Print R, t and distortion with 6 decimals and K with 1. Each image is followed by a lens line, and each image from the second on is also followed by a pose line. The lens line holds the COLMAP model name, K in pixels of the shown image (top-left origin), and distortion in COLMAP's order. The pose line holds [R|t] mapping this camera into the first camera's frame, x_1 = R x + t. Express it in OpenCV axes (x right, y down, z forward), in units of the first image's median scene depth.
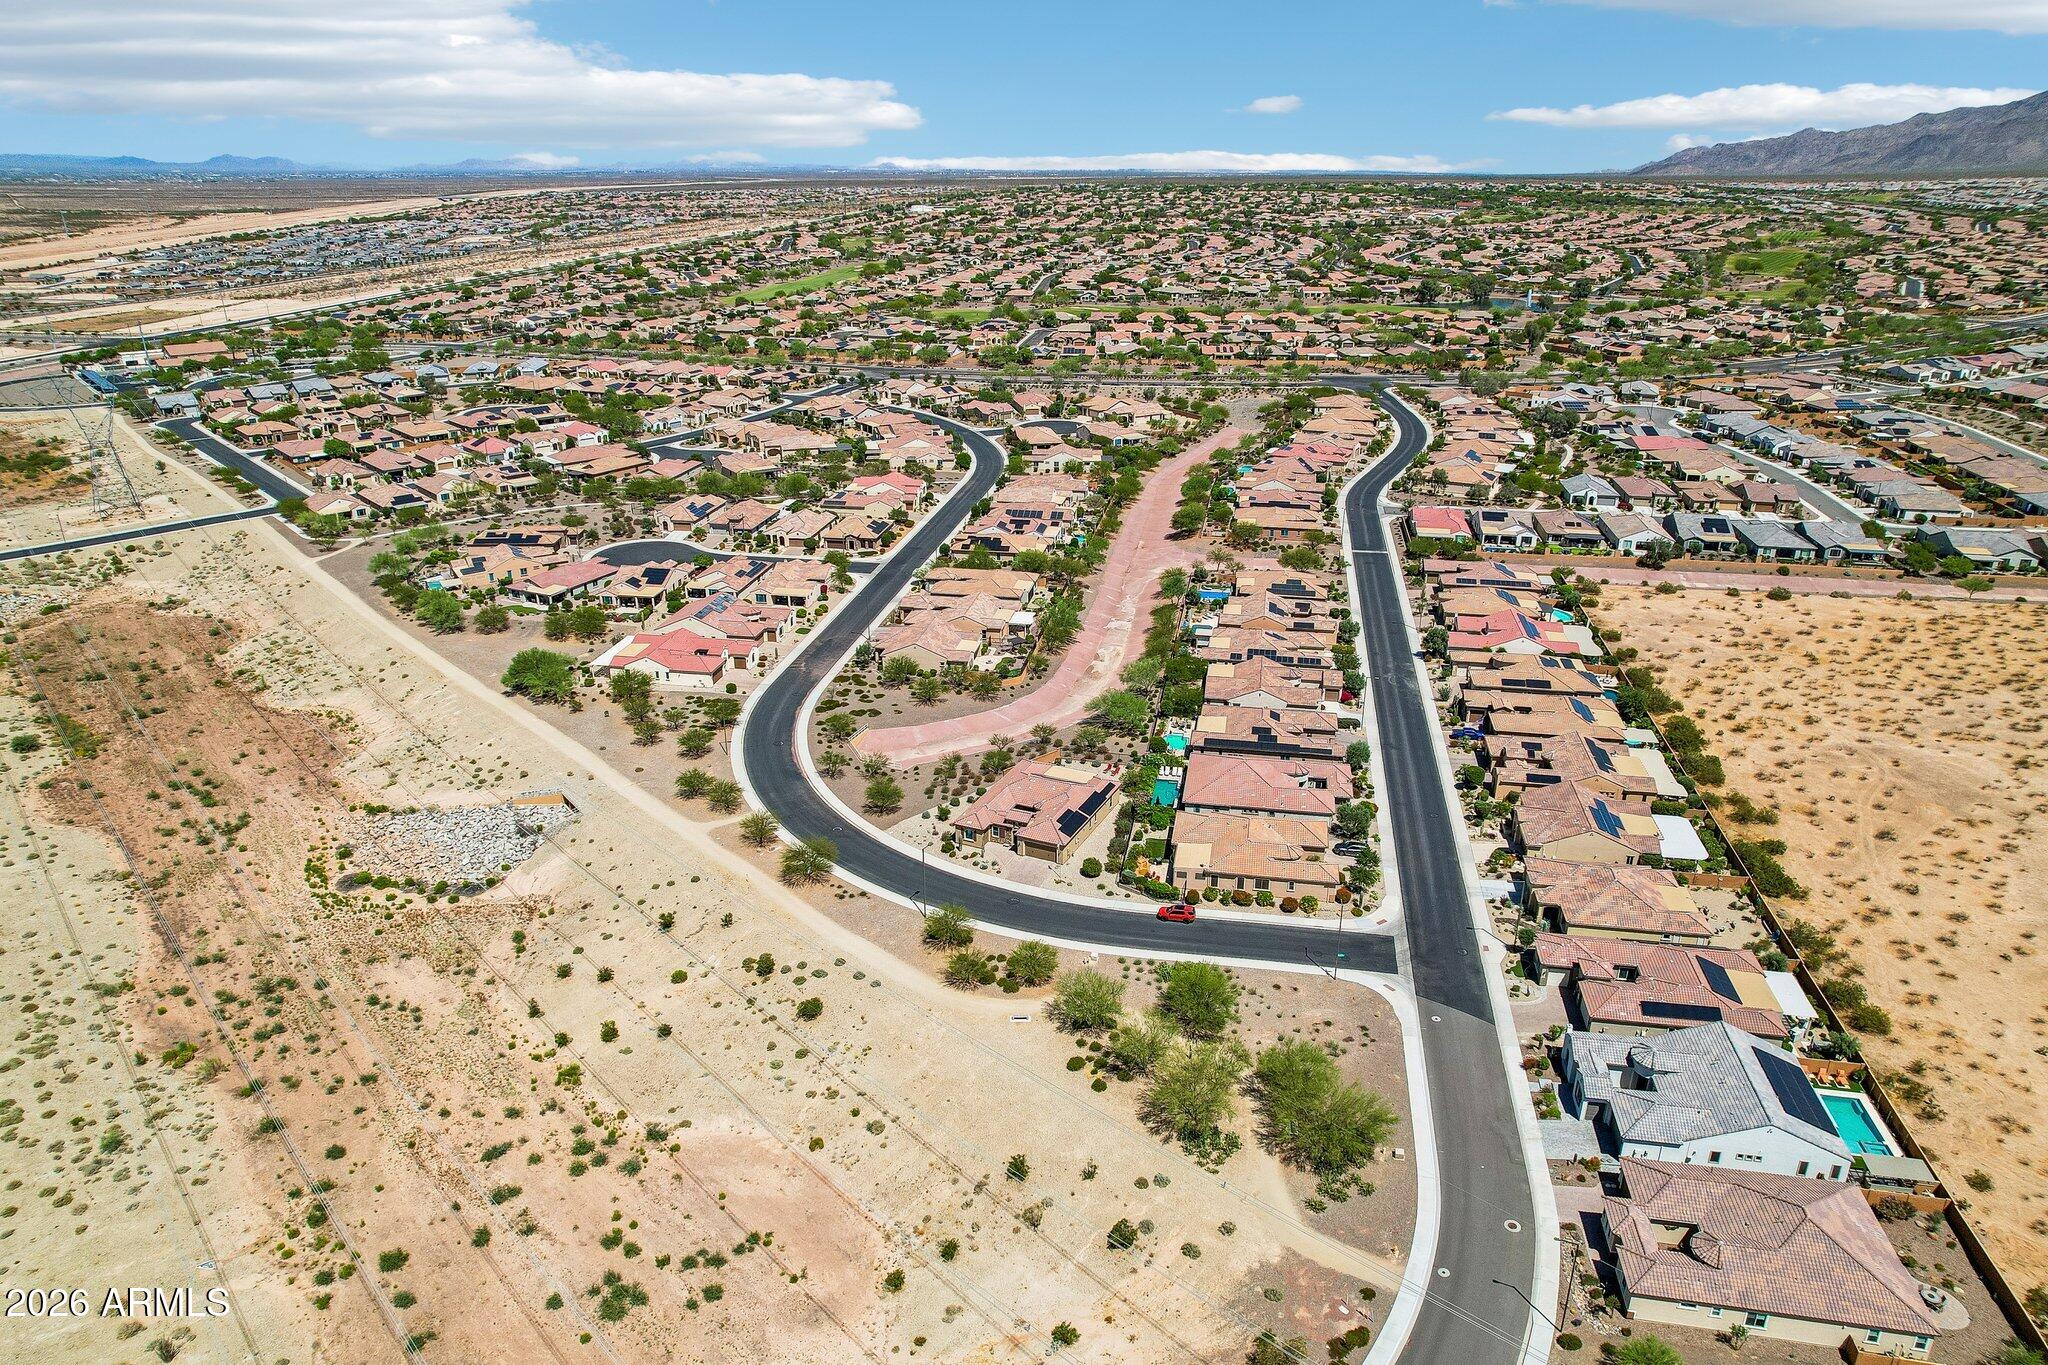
lens RADIAL K [[1335.3, 0, 1024.0], [0, 1335.3, 682.5], [0, 0, 1]] dist [-0.075869, 0.058336]
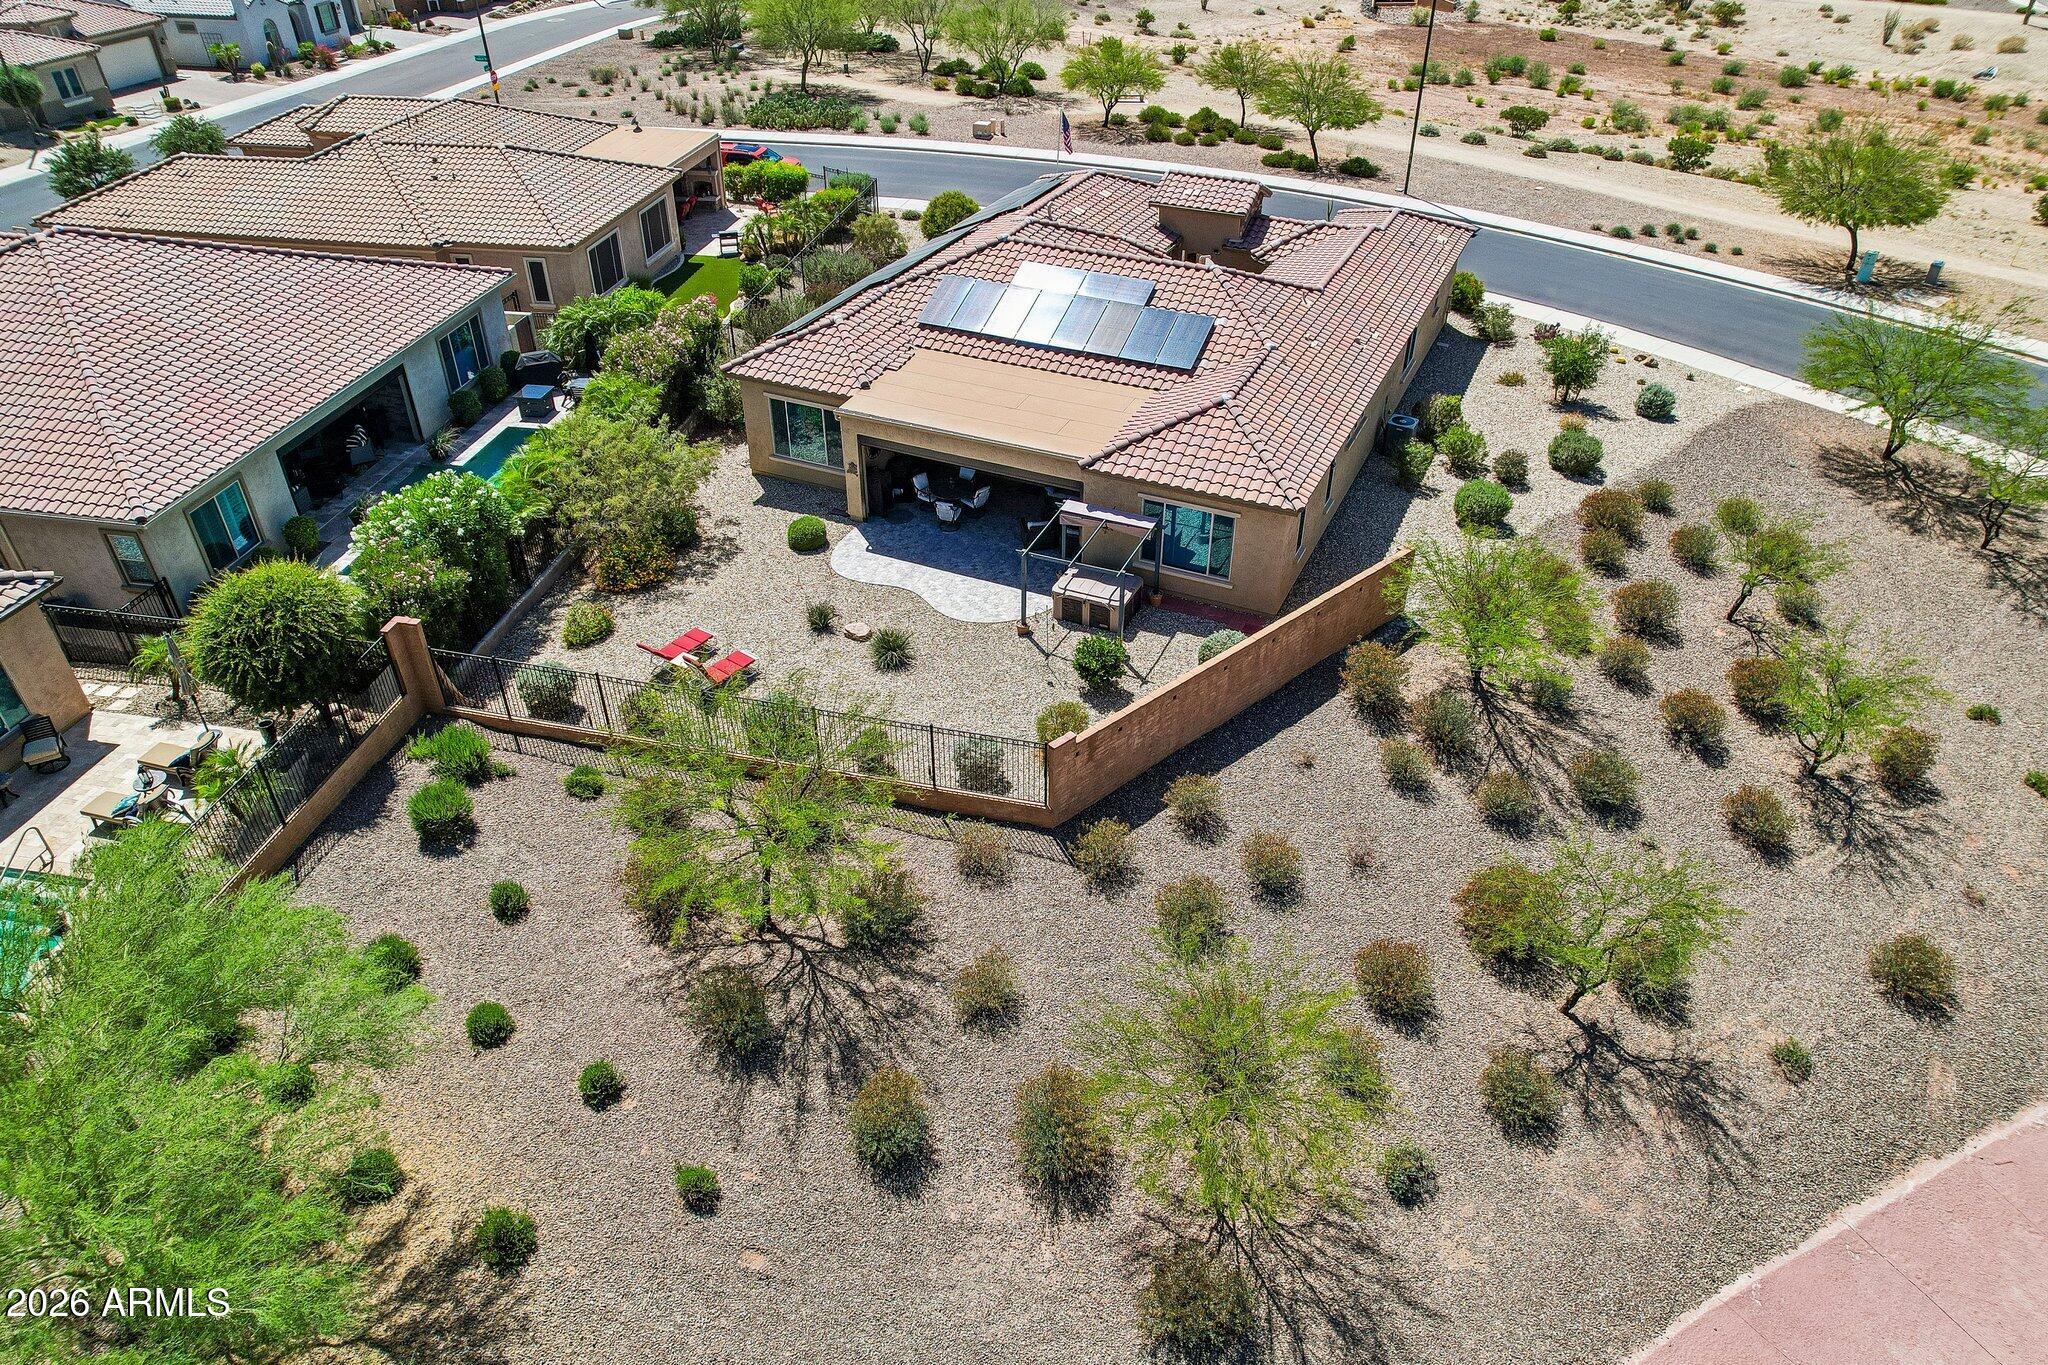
lens RADIAL K [[1335.3, 0, 1024.0], [0, 1335.3, 682.5], [0, 0, 1]] dist [-0.075869, 0.058336]
pose [[-0.999995, 0.003313, 0.000141, 0.031573], [0.001908, 0.540112, 0.841591, -0.058722], [0.002712, 0.841586, -0.540116, 1.138655]]
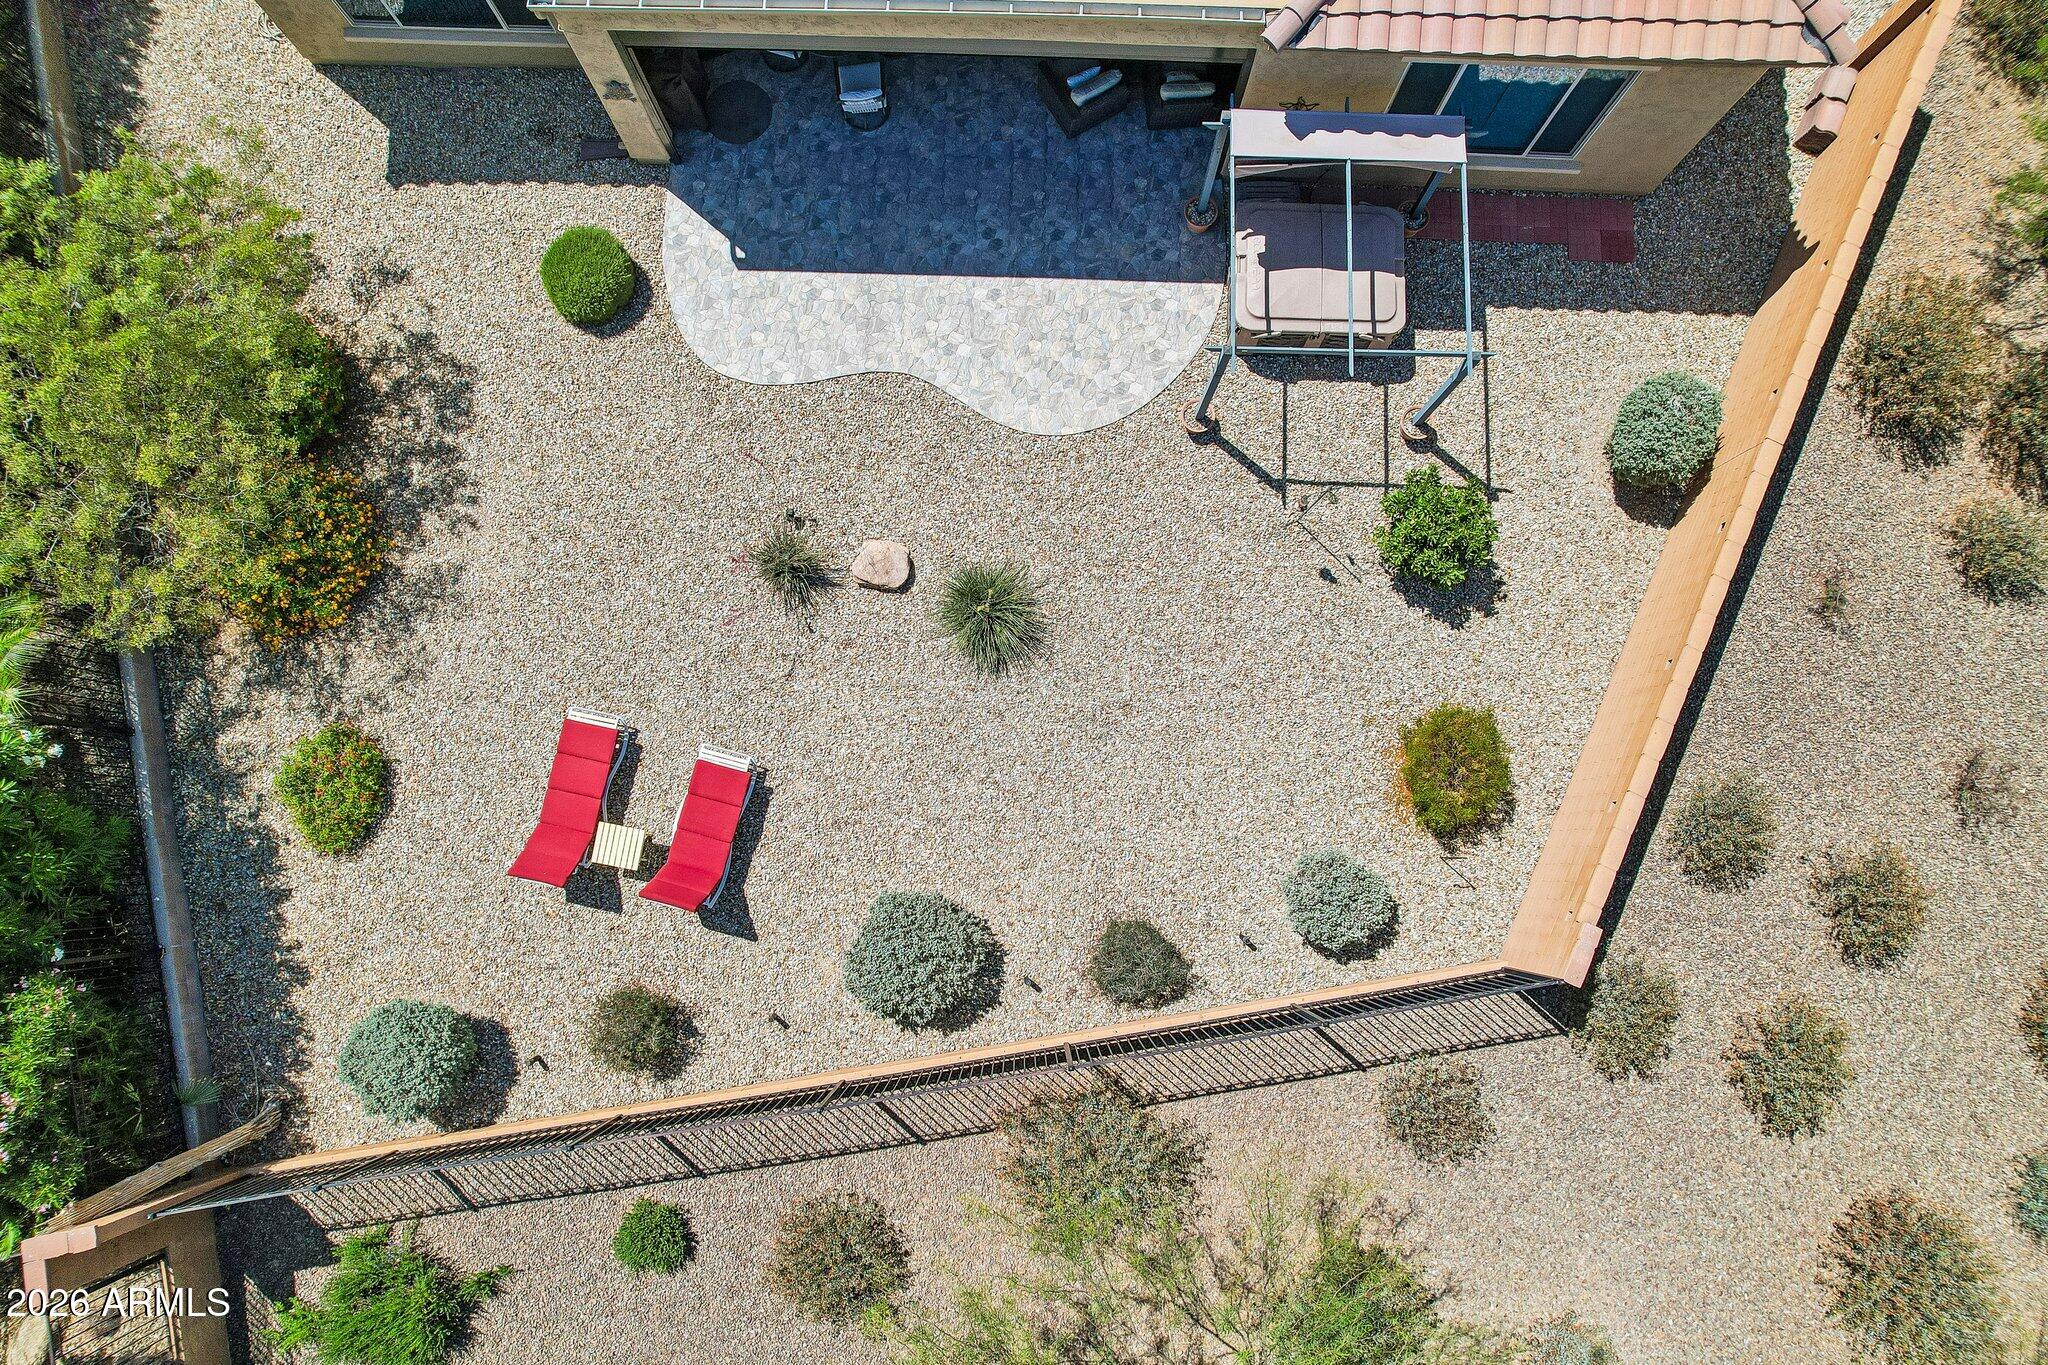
lens RADIAL K [[1335.3, 0, 1024.0], [0, 1335.3, 682.5], [0, 0, 1]] dist [-0.075869, 0.058336]
pose [[-0.917748, 0.394576, -0.045256, 0.050433], [-0.143060, -0.222125, 0.964466, -0.001222], [0.370503, 0.891611, 0.260303, 1.034480]]
